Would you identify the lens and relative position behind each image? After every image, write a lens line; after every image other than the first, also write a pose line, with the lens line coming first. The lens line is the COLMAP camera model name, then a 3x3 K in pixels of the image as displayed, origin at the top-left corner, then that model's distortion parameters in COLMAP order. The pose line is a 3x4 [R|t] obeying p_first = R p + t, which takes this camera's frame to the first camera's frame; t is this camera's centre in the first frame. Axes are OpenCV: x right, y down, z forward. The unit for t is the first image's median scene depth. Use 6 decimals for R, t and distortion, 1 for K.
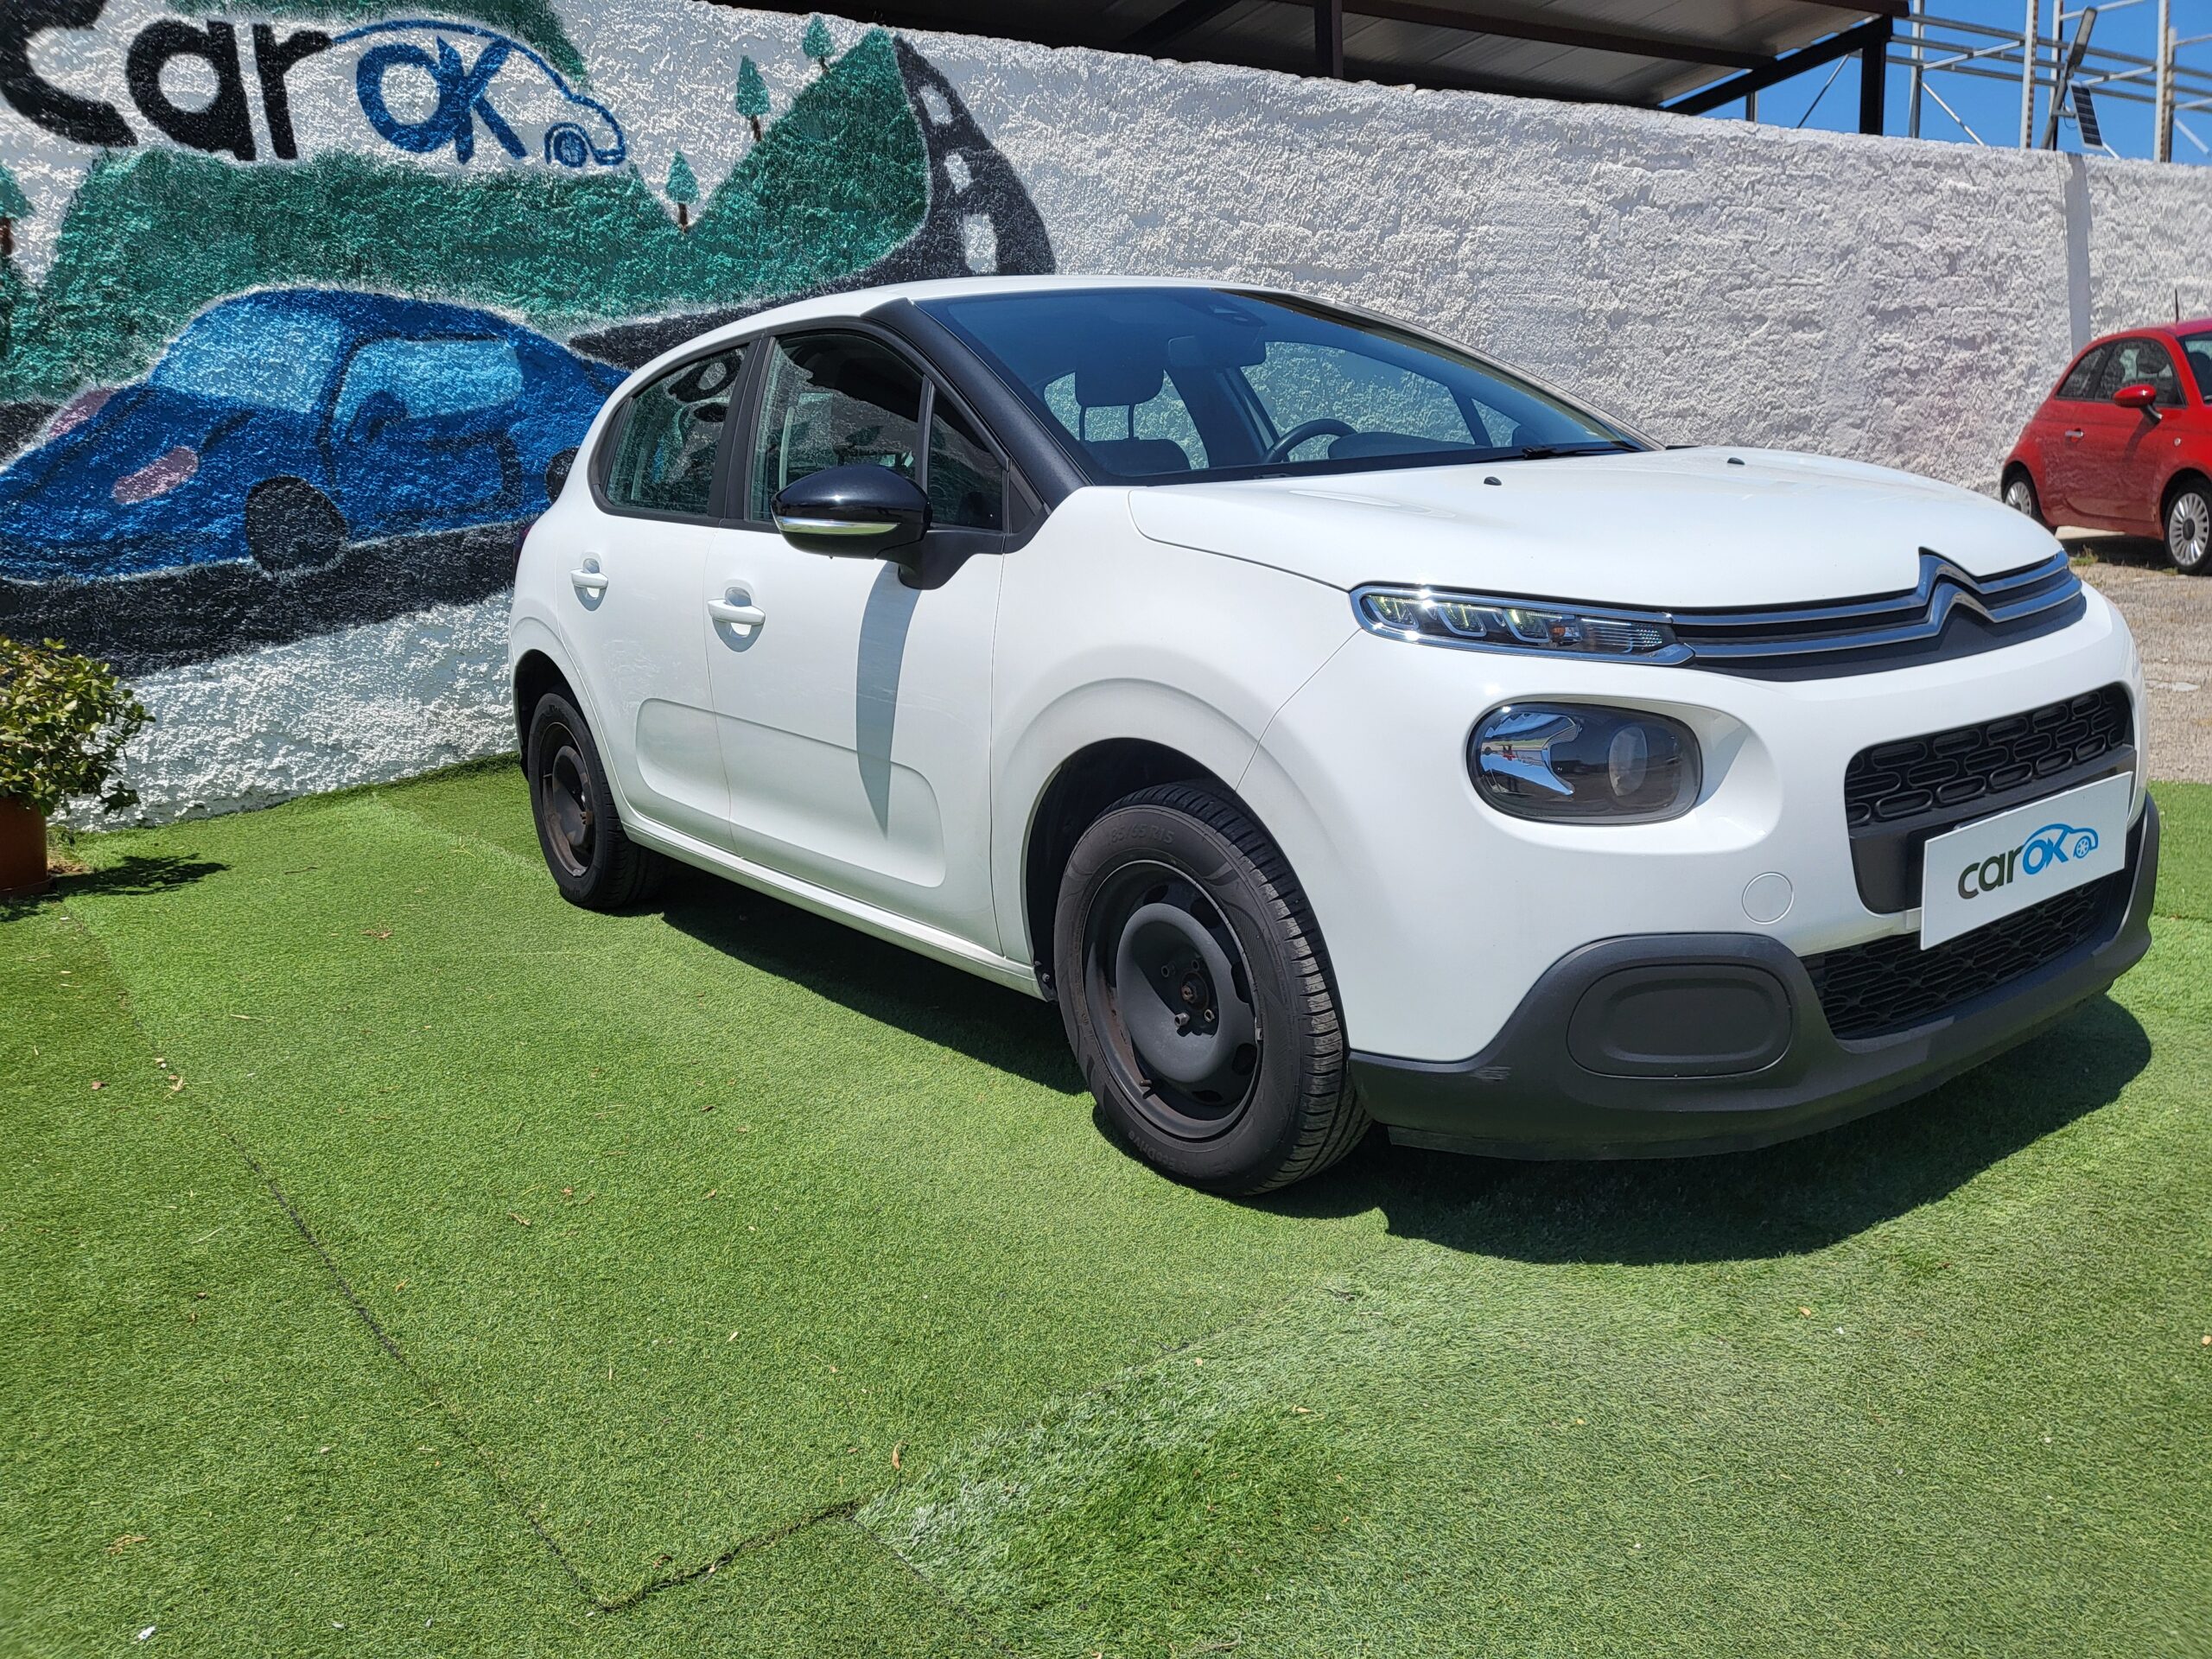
lens RADIAL K [[1746.1, 0, 1100.0], [0, 1746.1, 831.3], [0, 0, 1]] dist [-0.016605, 0.052676]
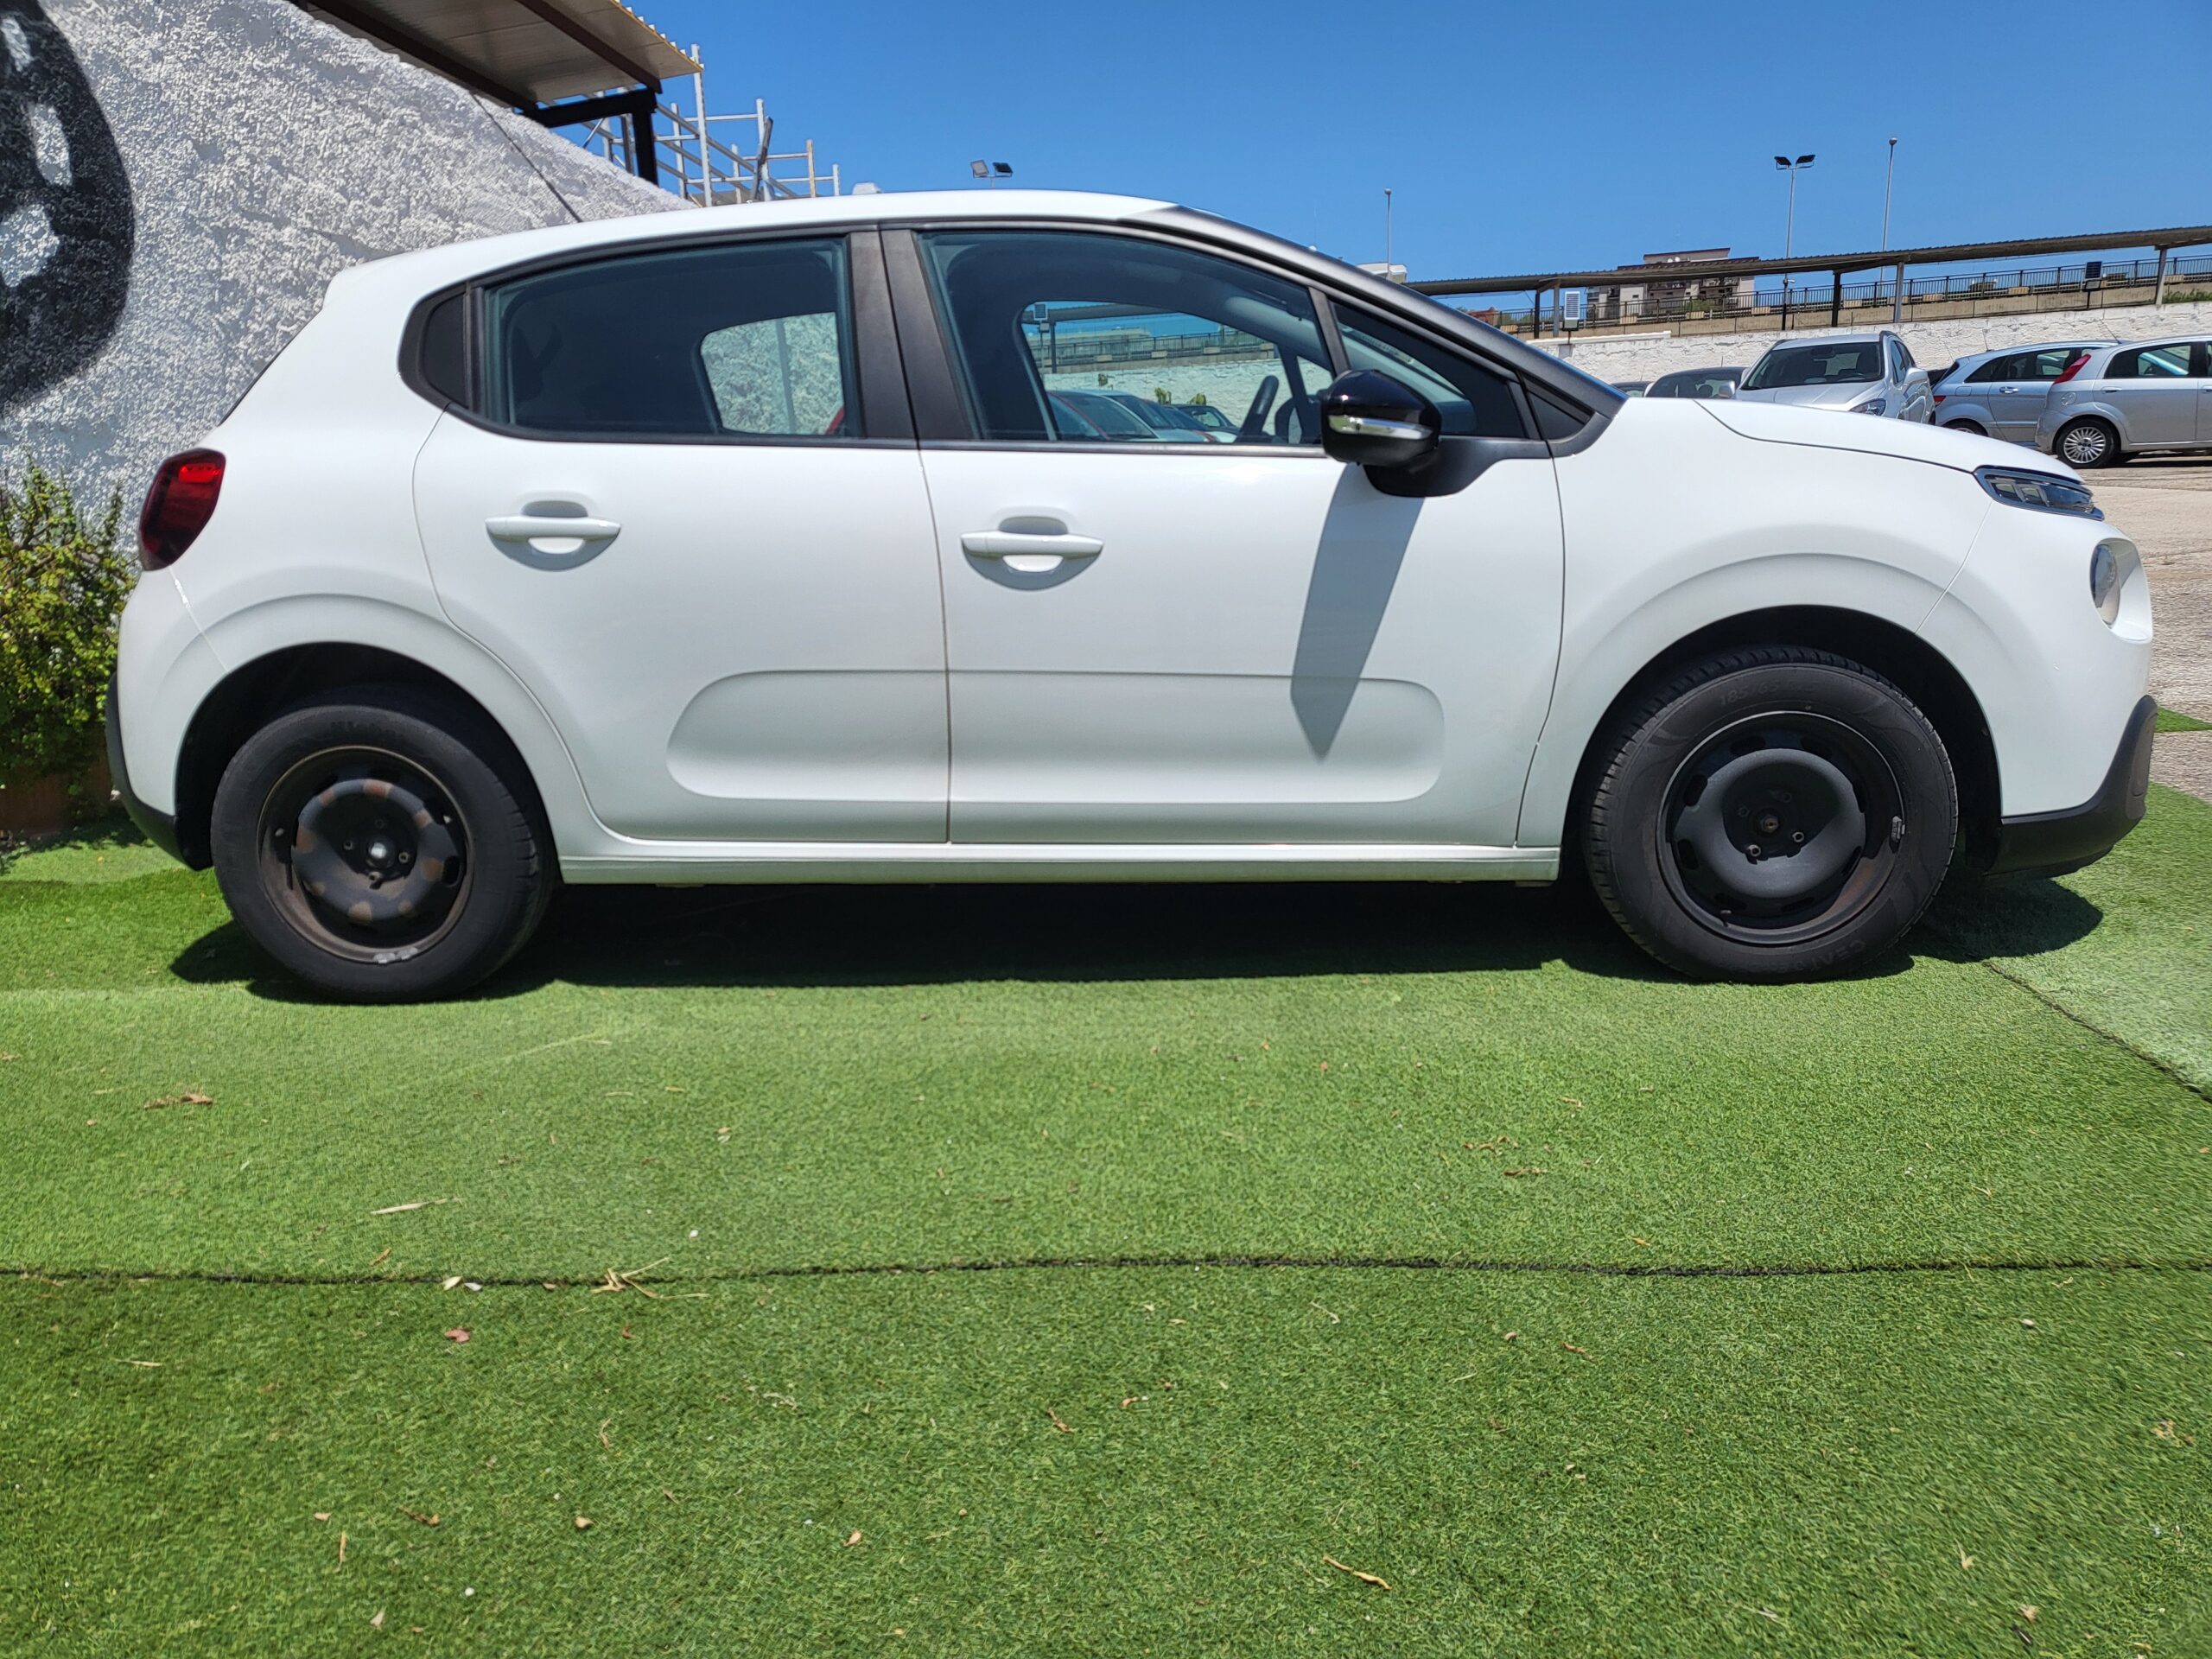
lens RADIAL K [[1746.1, 0, 1118.5], [0, 1746.1, 835.7], [0, 0, 1]] dist [-0.016605, 0.052676]
pose [[0.631888, -0.123072, 0.765226, -0.442085], [0.148170, 0.988285, 0.036595, -0.003962], [-0.760765, 0.090260, 0.642720, 0.219322]]
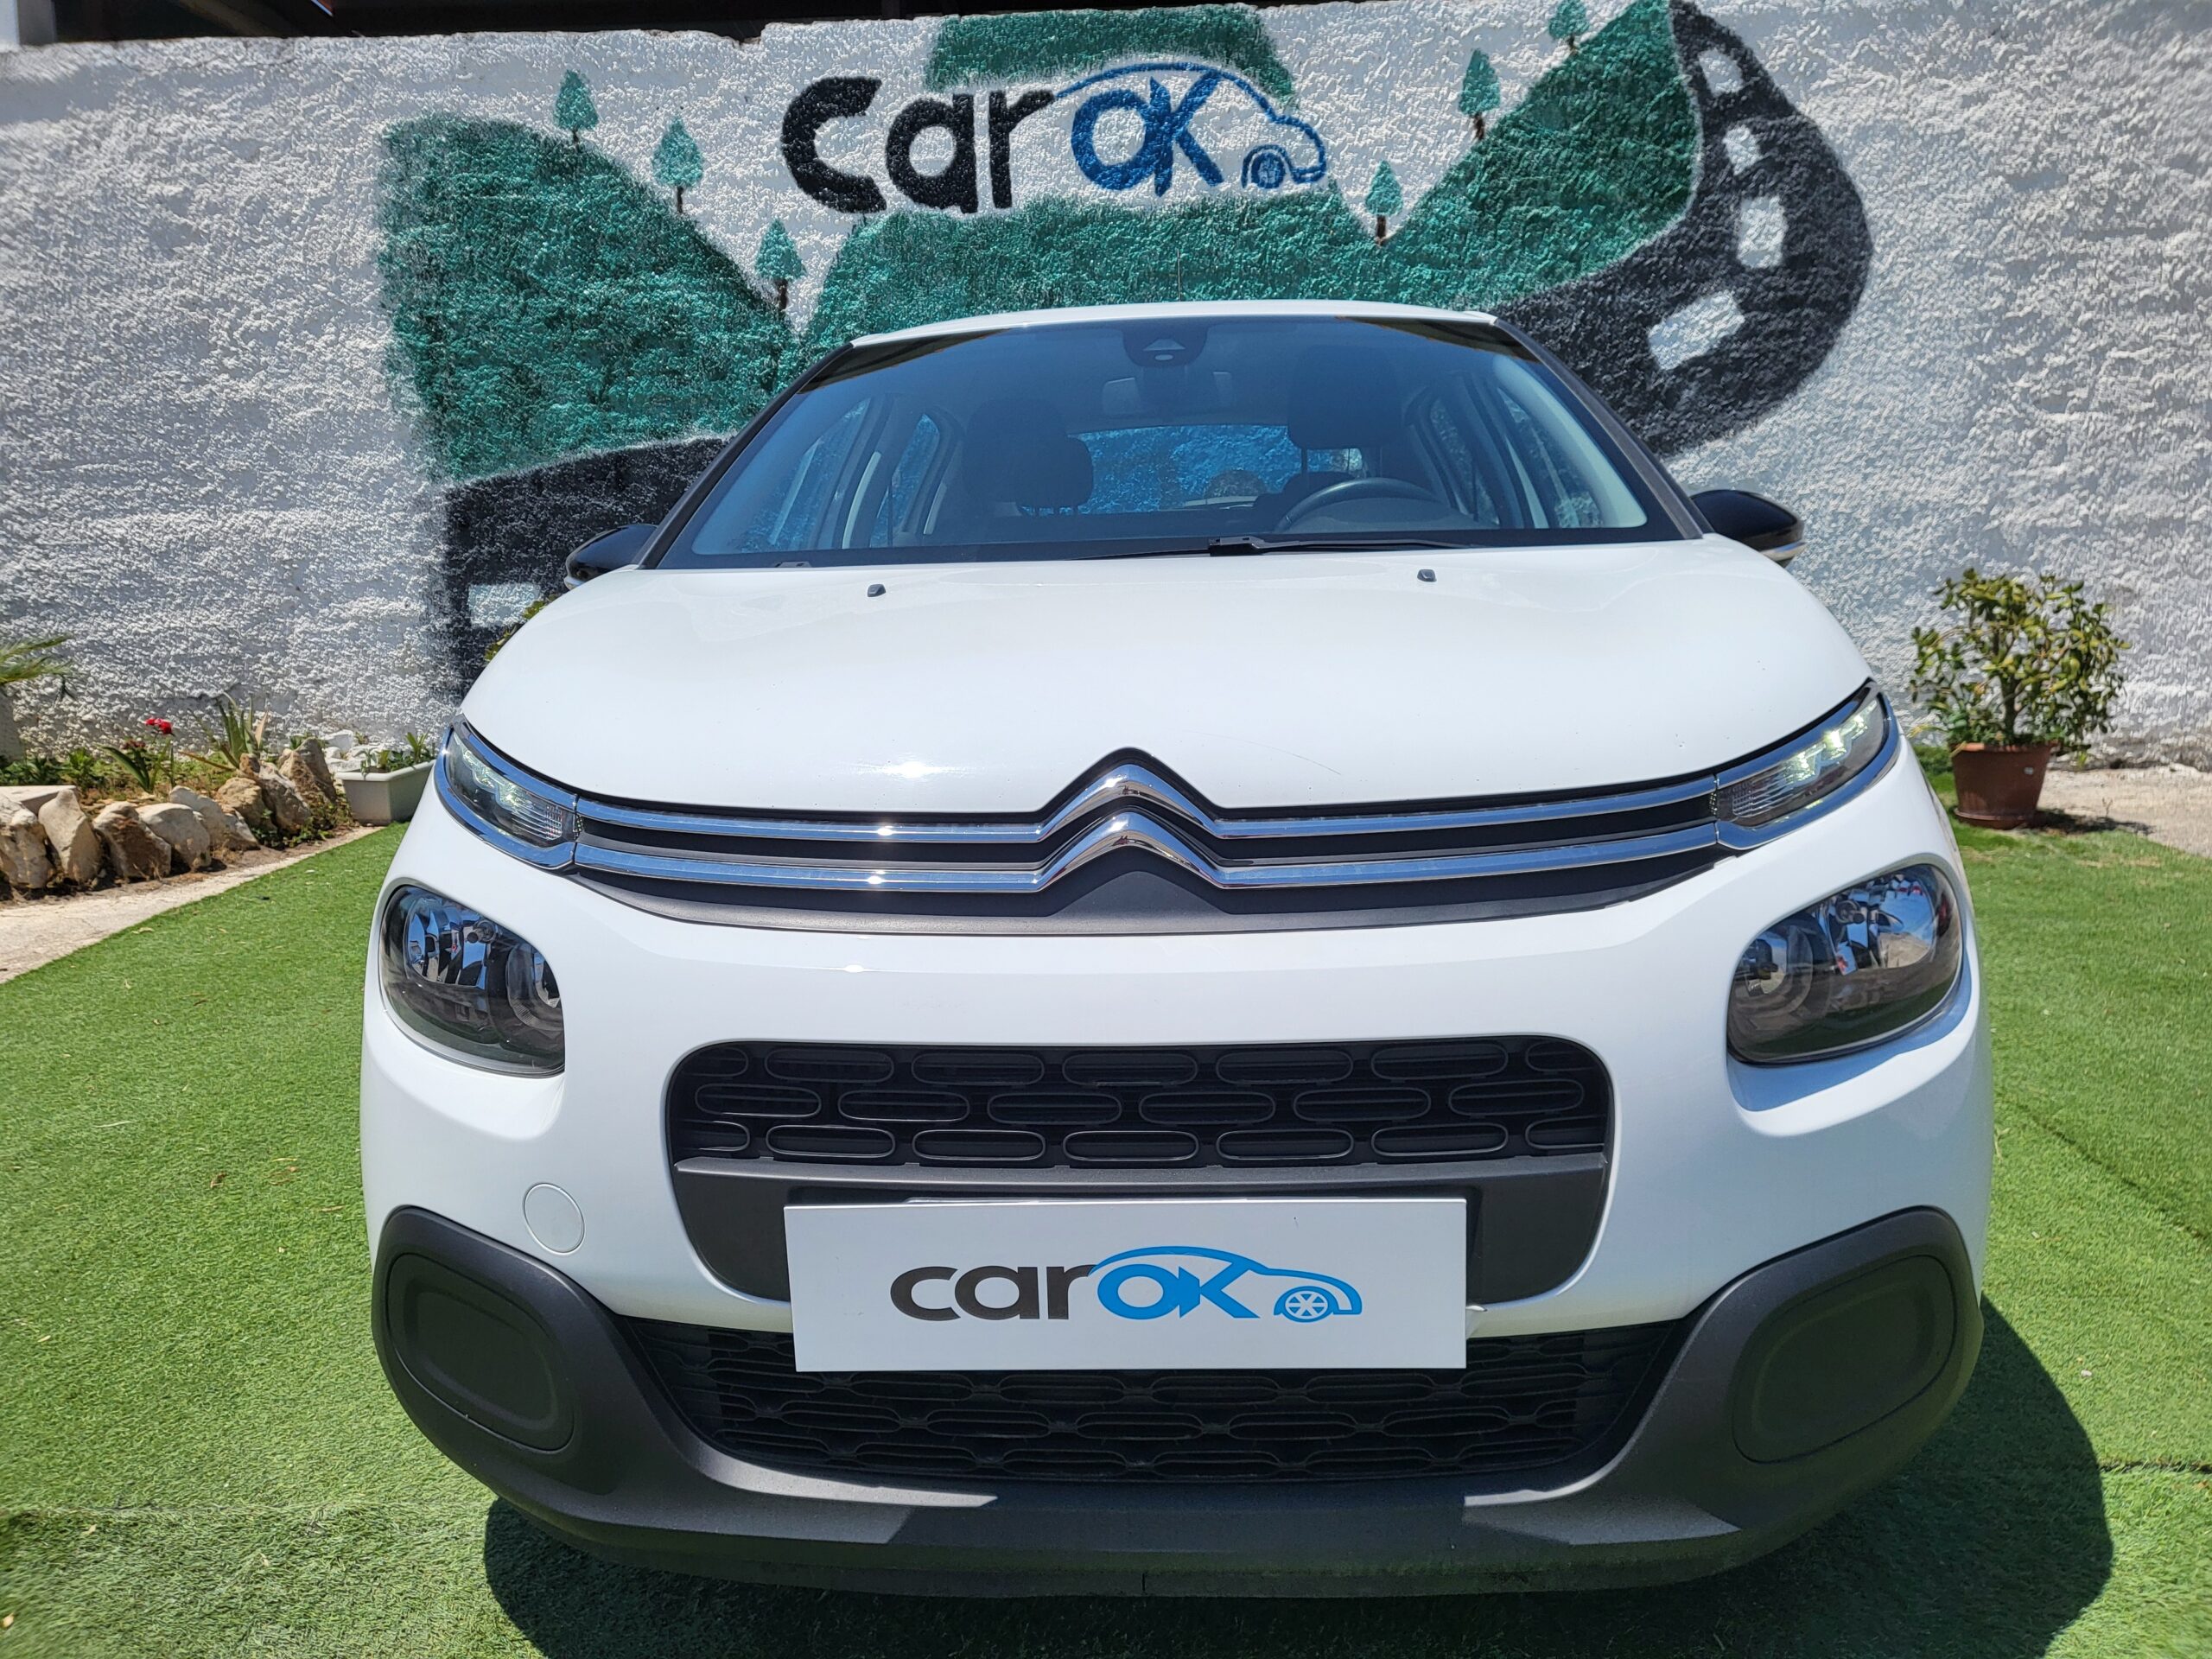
lens RADIAL K [[1746.1, 0, 1117.8], [0, 1746.1, 831.0], [0, 0, 1]] dist [-0.016605, 0.052676]
pose [[0.731457, 0.160325, -0.662772, 0.344361], [-0.157120, 0.985440, 0.064976, -0.067773], [0.663539, 0.056608, 0.745997, 0.212453]]
